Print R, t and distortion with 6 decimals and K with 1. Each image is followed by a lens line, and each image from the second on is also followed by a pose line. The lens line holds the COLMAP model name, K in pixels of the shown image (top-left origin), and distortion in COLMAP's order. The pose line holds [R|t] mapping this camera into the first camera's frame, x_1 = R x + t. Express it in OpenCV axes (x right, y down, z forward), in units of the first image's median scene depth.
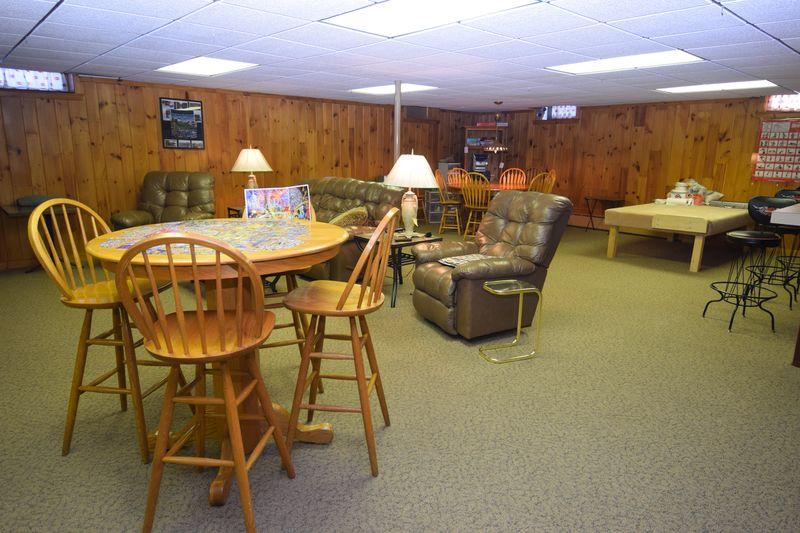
lens RADIAL K [[510.9, 0, 400.0], [0, 510.9, 266.5], [0, 0, 1]] dist [0.003946, -0.002838]
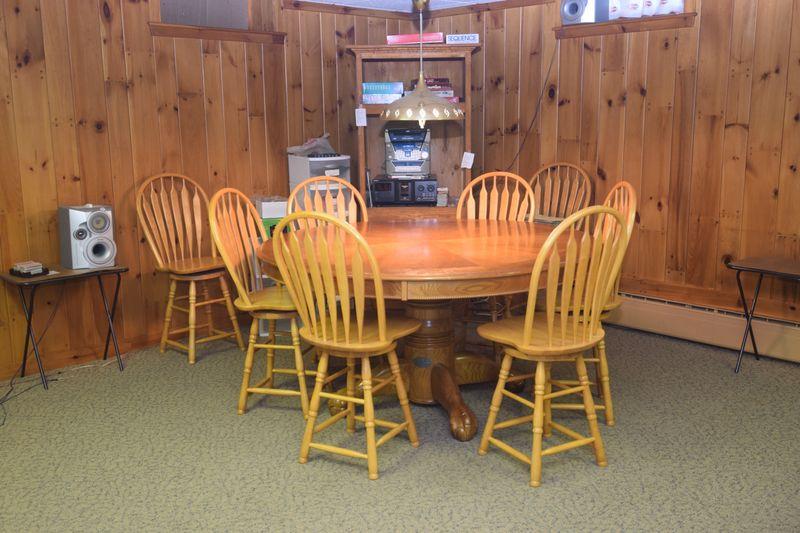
lens RADIAL K [[804.9, 0, 400.0], [0, 804.9, 266.5], [0, 0, 1]] dist [-0.006587, -0.000909]
pose [[0.998872, -0.030436, 0.036435, 0.142290], [0.031795, 0.998797, -0.037326, -0.117377], [-0.035255, 0.038442, 0.998639, 0.508538]]
